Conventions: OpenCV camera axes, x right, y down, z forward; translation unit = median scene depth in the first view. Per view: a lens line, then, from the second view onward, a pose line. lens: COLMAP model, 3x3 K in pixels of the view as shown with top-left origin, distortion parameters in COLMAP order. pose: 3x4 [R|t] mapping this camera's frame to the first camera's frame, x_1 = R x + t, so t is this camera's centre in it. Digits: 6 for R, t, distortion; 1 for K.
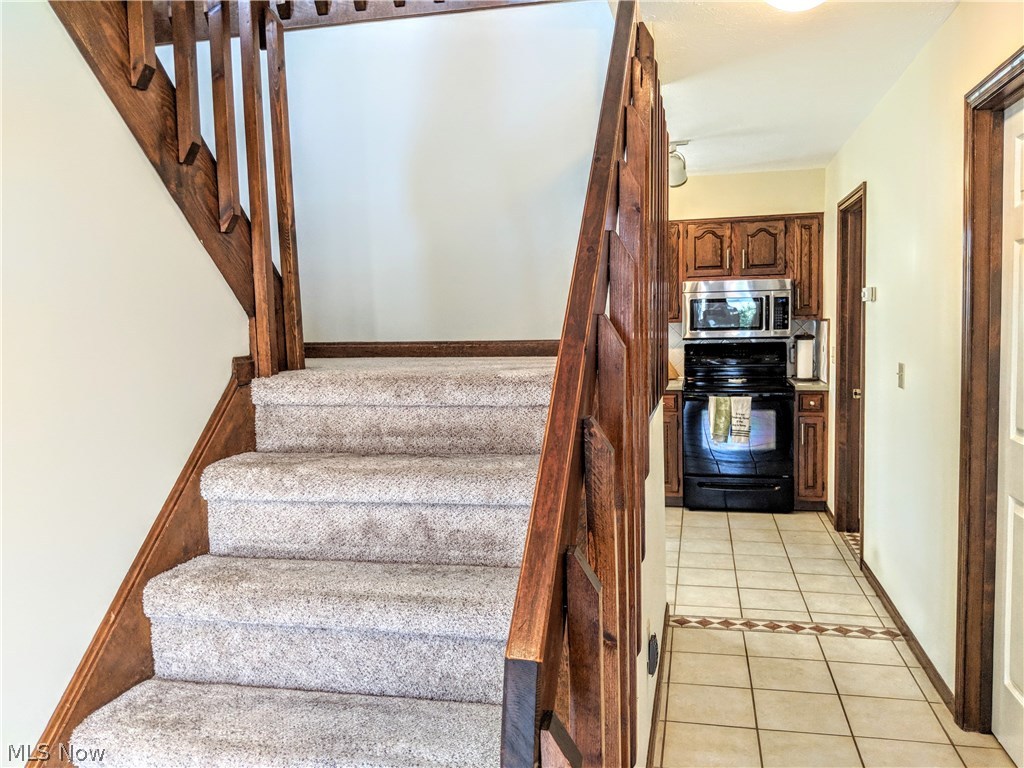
lens RADIAL K [[817.8, 0, 522.3], [0, 817.8, 388.0], [0, 0, 1]] dist [0.059726, -0.101625]
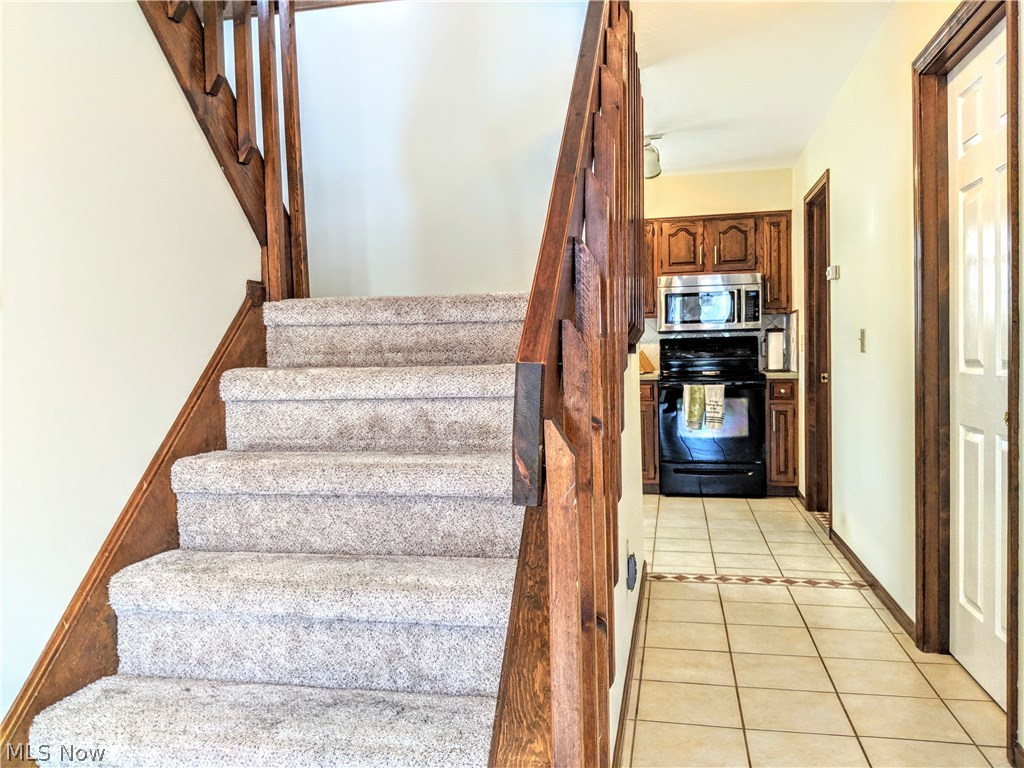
lens RADIAL K [[817.8, 0, 509.8], [0, 817.8, 387.9], [0, 0, 1]] dist [0.059726, -0.101625]
pose [[0.999912, -0.000605, 0.013279, -0.014184], [0.001120, 0.999247, -0.038782, 0.122139], [-0.013245, 0.038793, 0.999159, -0.075261]]
